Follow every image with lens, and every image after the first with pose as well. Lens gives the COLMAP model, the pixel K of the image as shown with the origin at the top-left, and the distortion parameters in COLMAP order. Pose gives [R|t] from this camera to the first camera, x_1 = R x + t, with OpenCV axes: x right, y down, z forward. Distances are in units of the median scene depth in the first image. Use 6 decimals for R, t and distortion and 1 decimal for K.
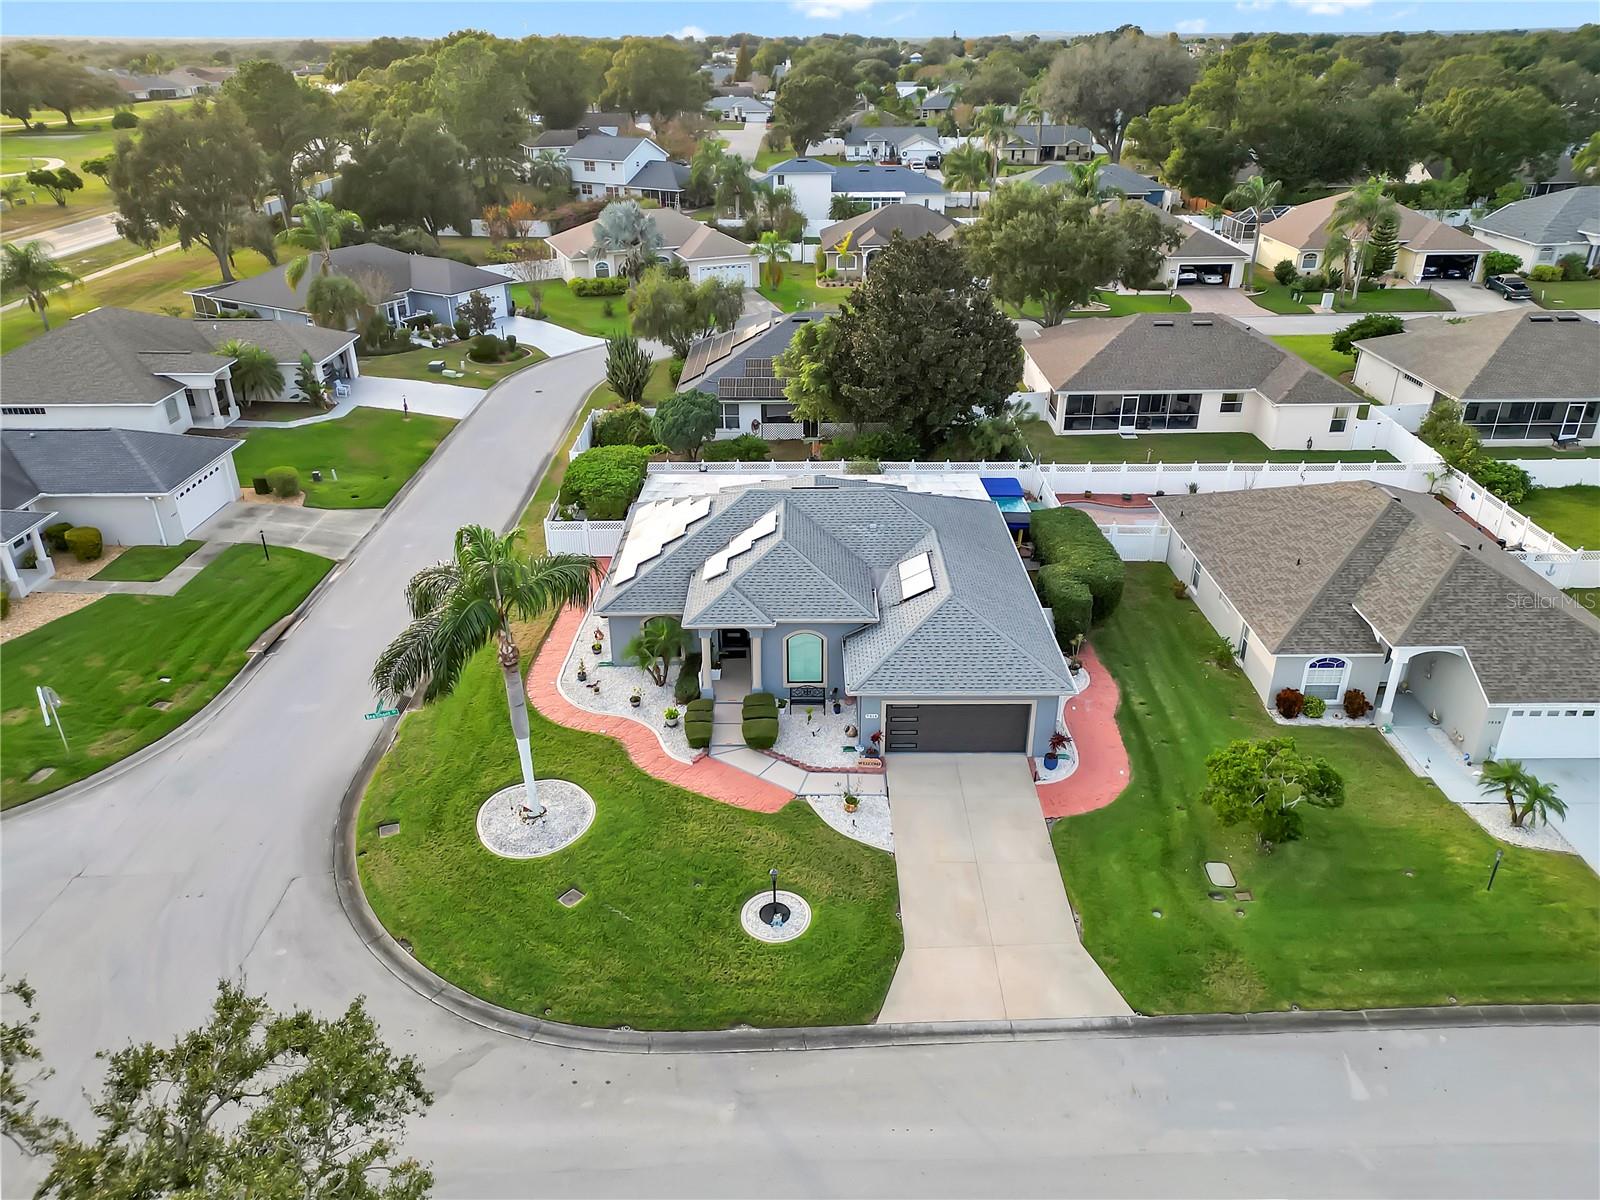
lens RADIAL K [[1130.7, 0, 813.3], [0, 1130.7, 595.0], [0, 0, 1]] dist [0.076157, -0.079131]
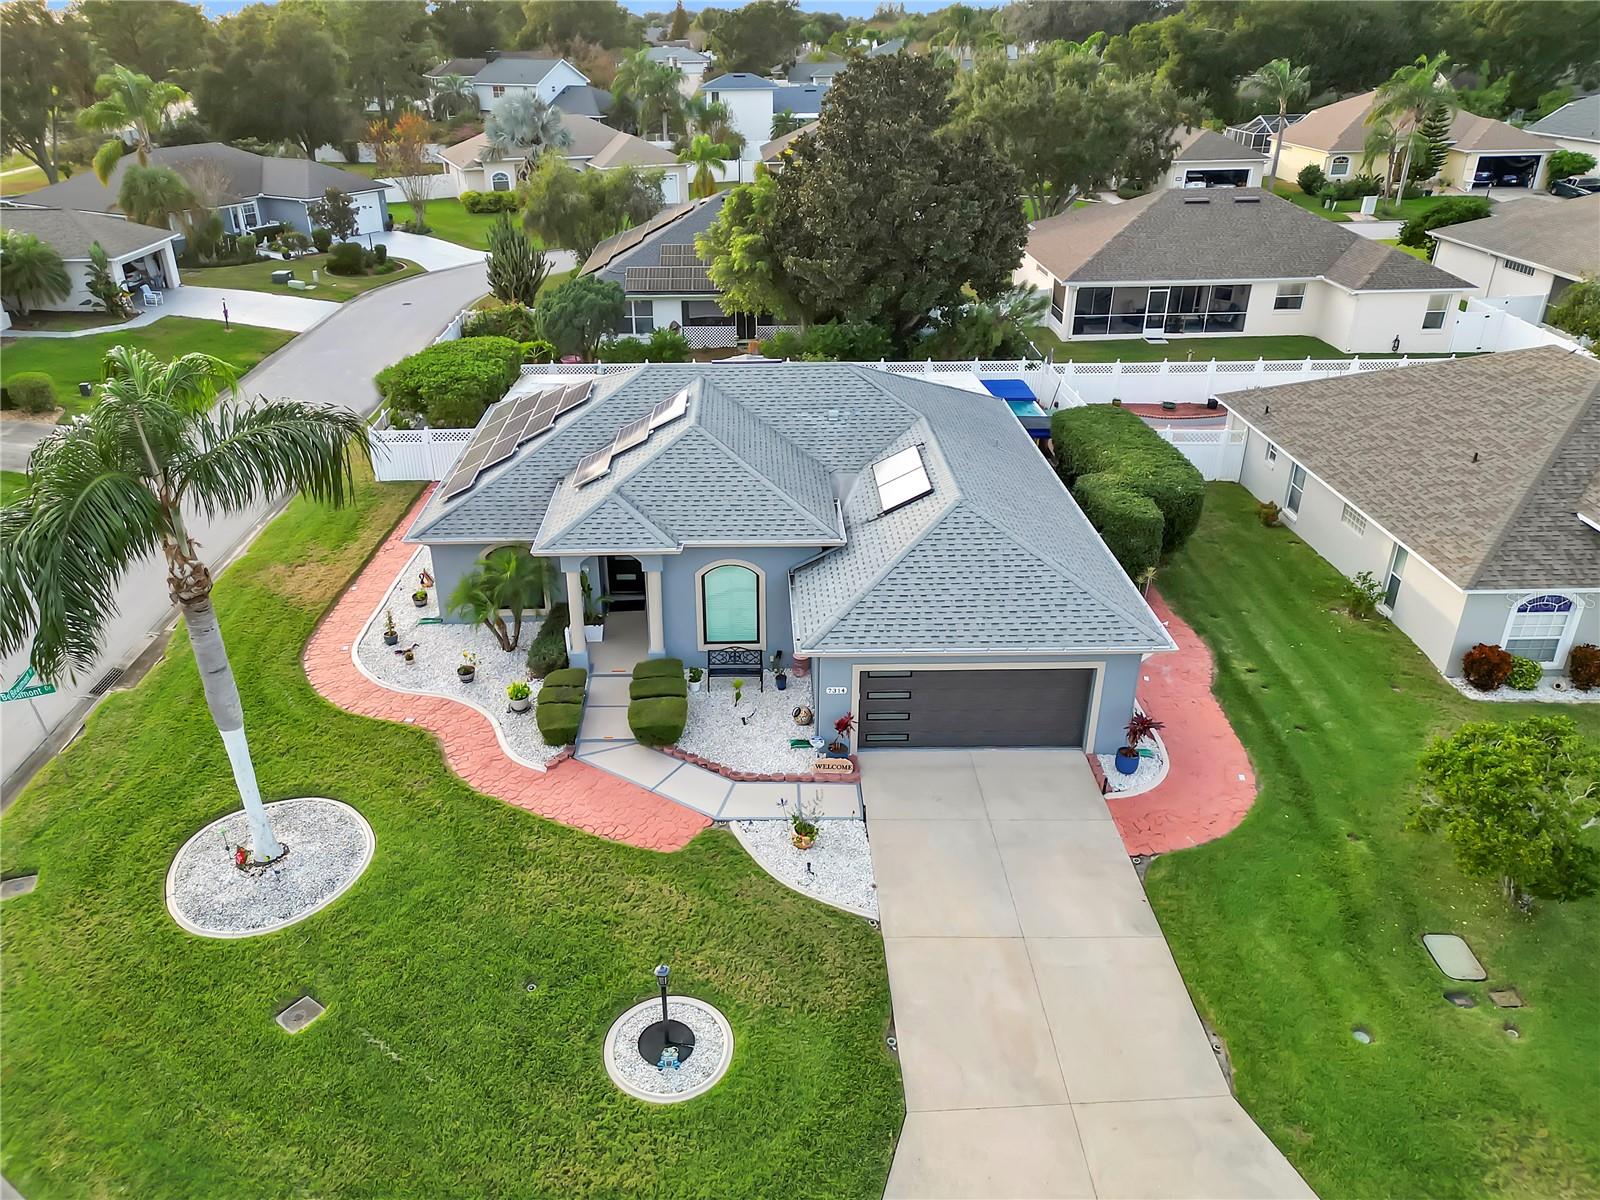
lens RADIAL K [[1158.4, 0, 762.1], [0, 1158.4, 607.1], [0, 0, 1]] dist [0.032028, -0.008029]
pose [[0.999966, -0.008158, 0.001361, 0.009619], [0.008142, 0.999899, 0.011651, 0.047731], [-0.001456, -0.011639, 0.999931, 0.327910]]
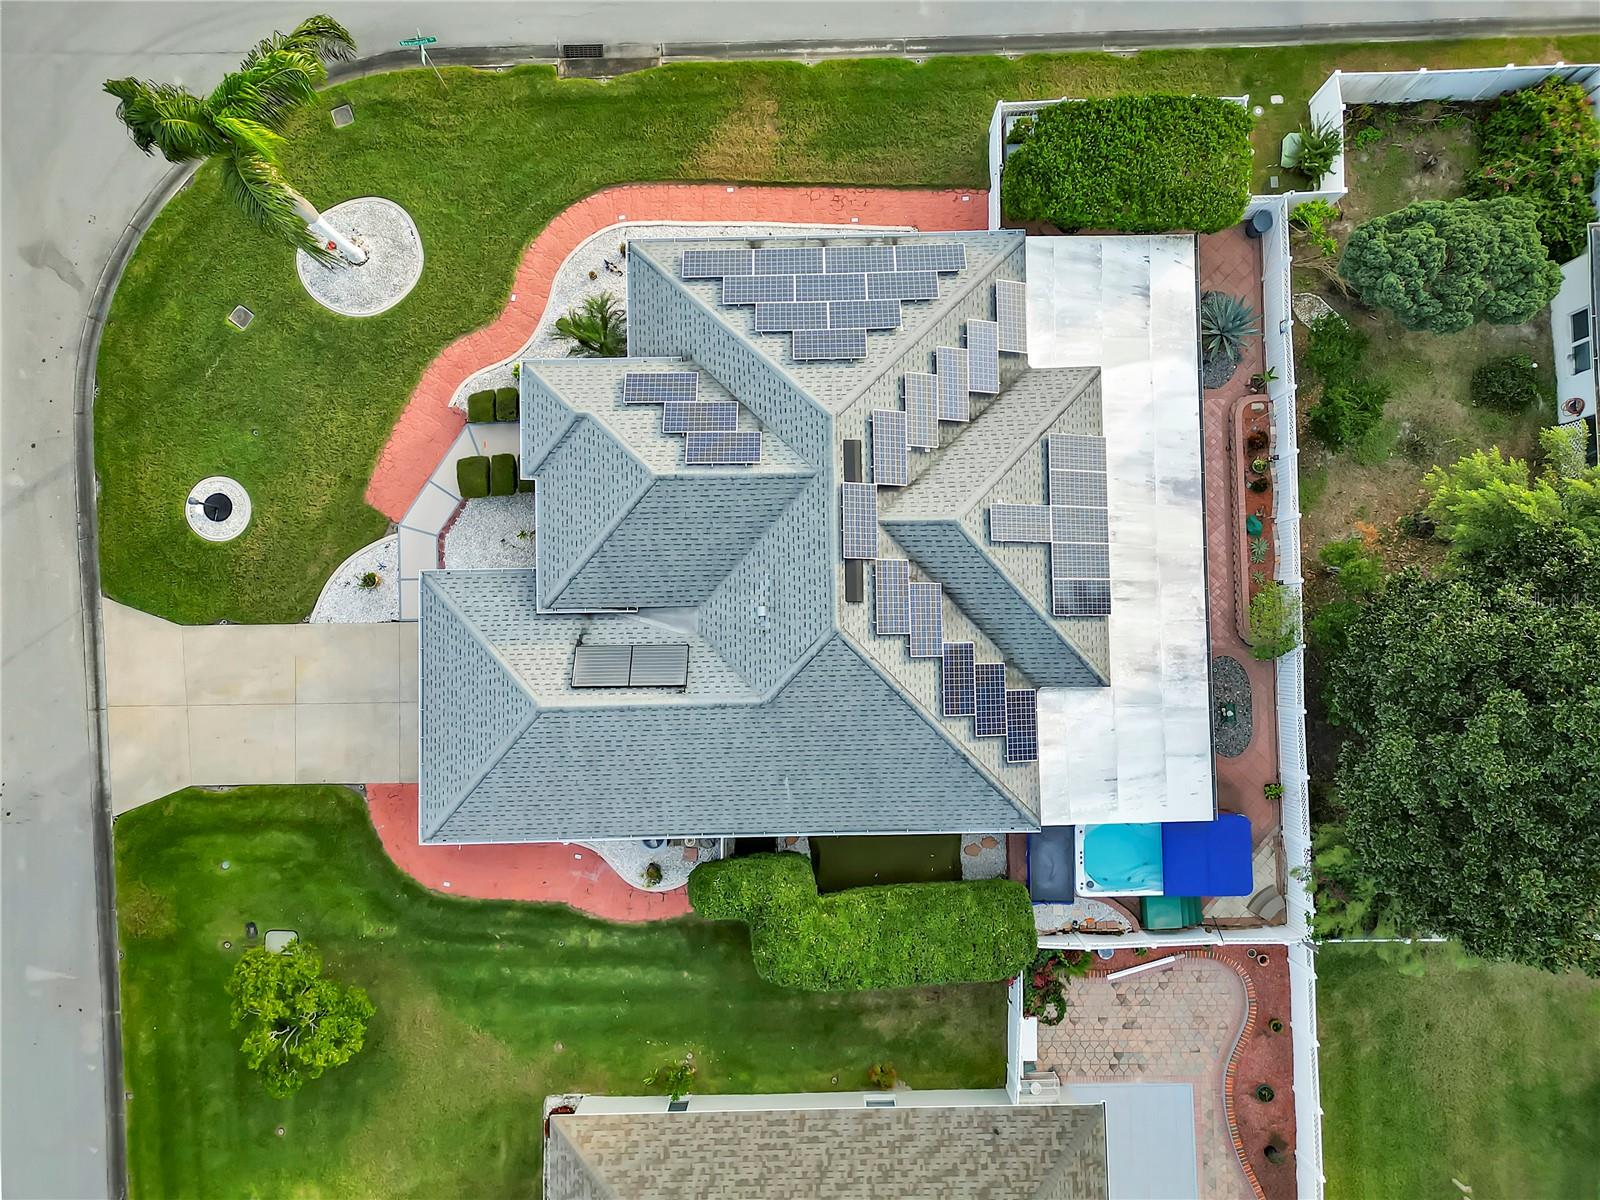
lens RADIAL K [[1130.7, 0, 813.3], [0, 1130.7, 595.0], [0, 0, 1]] dist [0.076157, -0.079131]
pose [[0.009785, 0.998878, -0.046345, 0.078284], [-0.440652, 0.045911, 0.896503, -0.697661], [0.897625, 0.011650, 0.440607, 0.761843]]
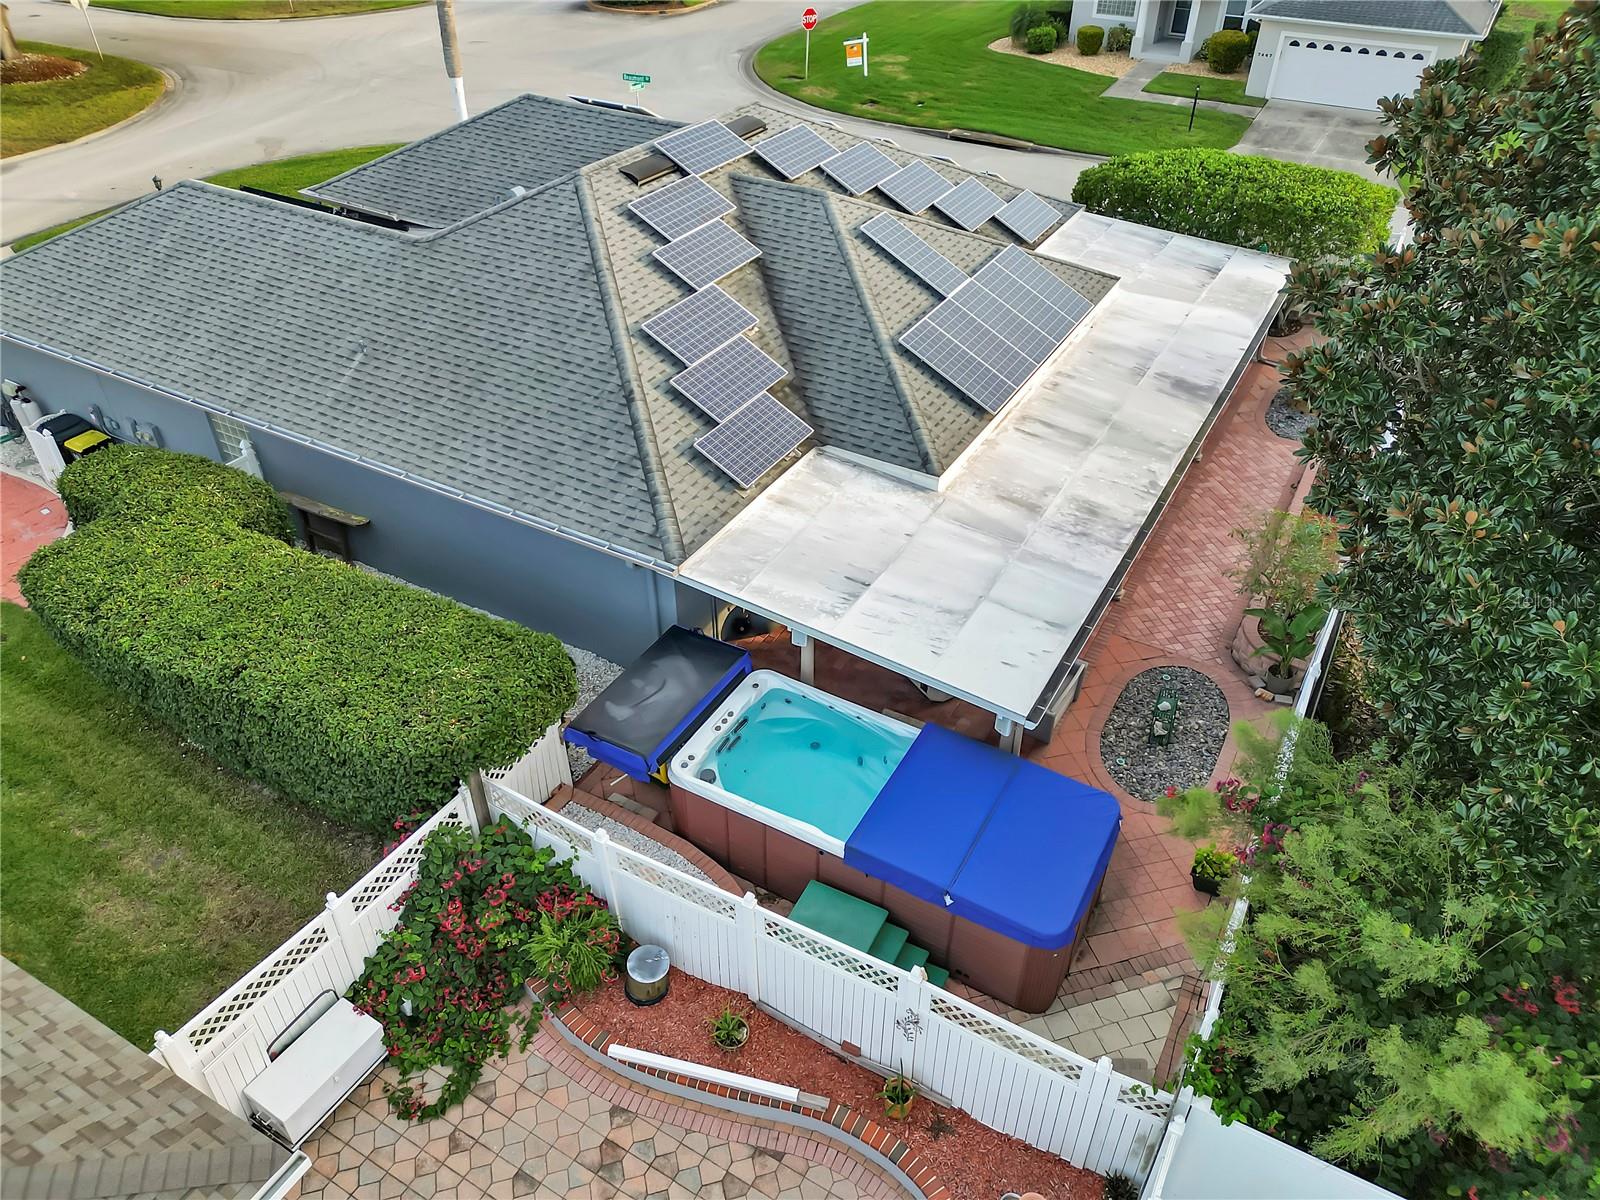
lens RADIAL K [[1130.7, 0, 813.3], [0, 1130.7, 595.0], [0, 0, 1]] dist [0.076157, -0.079131]
pose [[-0.495661, 0.516542, -0.698216, 0.420213], [-0.392584, 0.583852, 0.710630, -0.357445], [0.774724, 0.626340, -0.086607, 1.284016]]
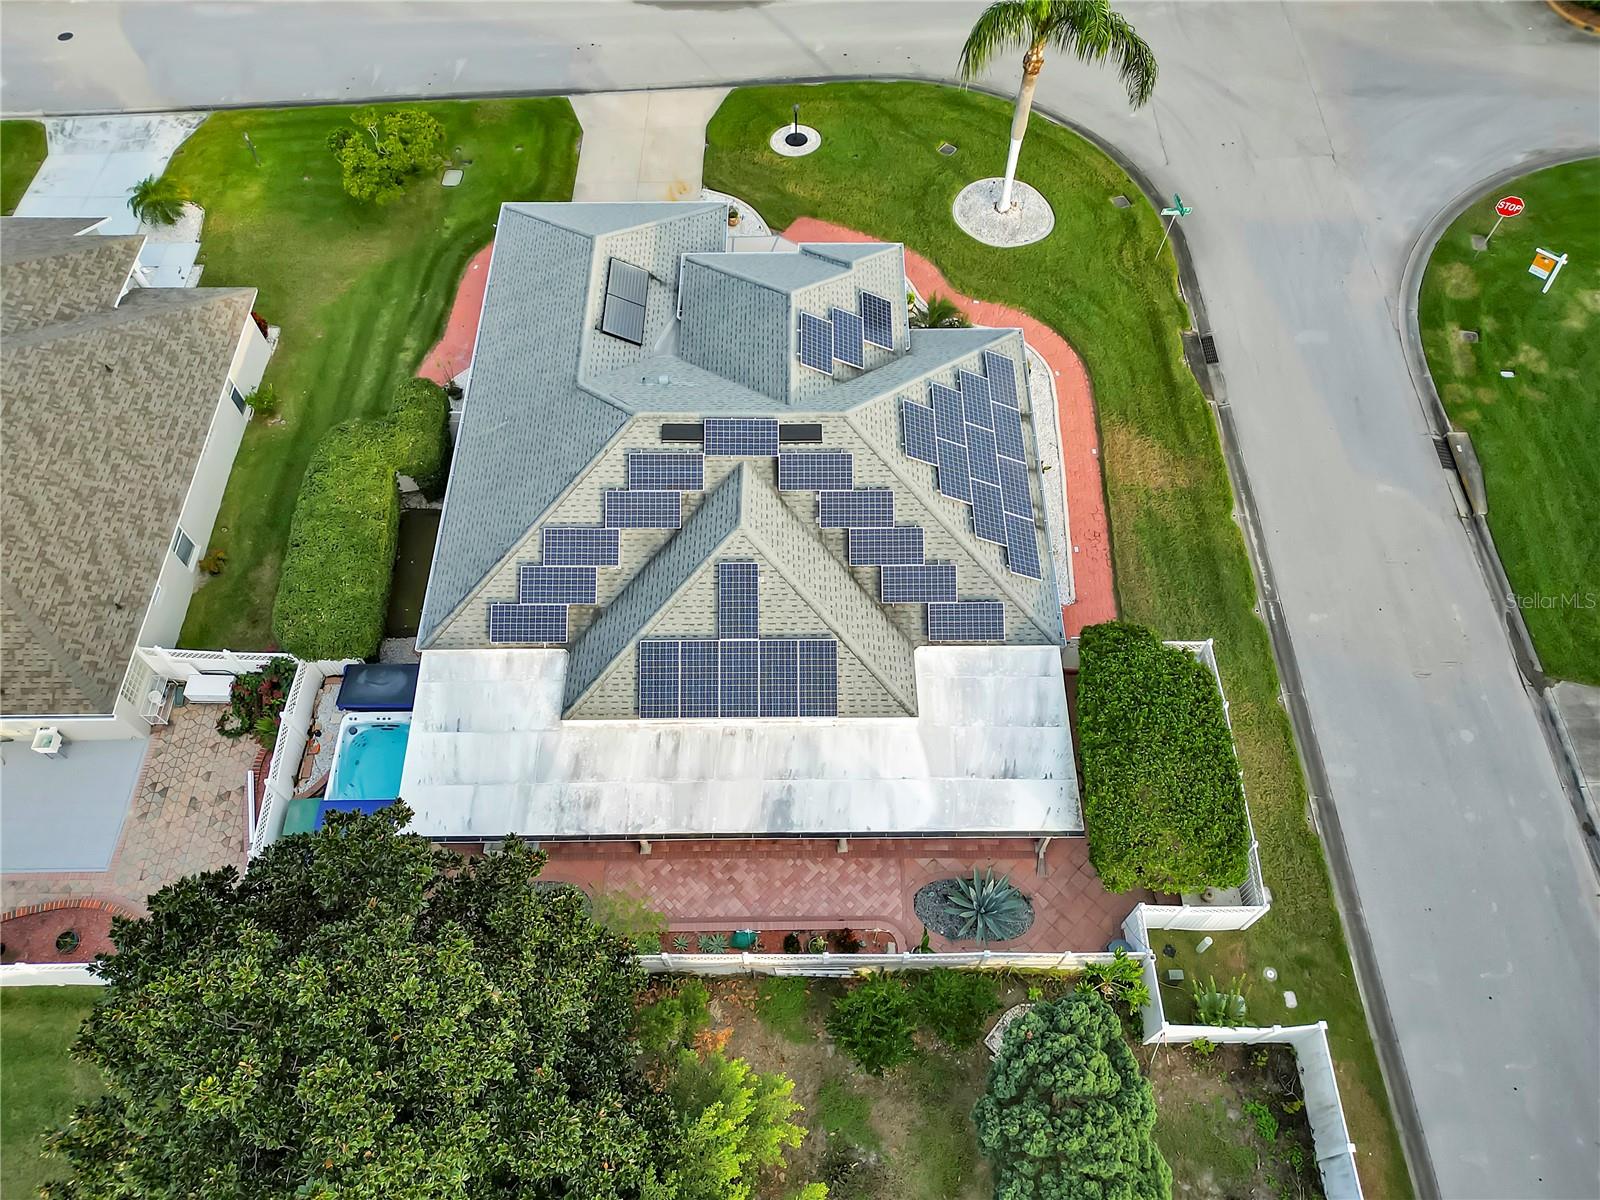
lens RADIAL K [[1124.9, 0, 801.6], [0, 1124.9, 617.8], [0, 0, 1]] dist [0.088531, -0.088822]
pose [[-0.999920, -0.002562, 0.012402, -0.043222], [0.012158, 0.079758, 0.996740, -0.780378], [-0.003542, 0.996811, -0.079720, 1.251307]]
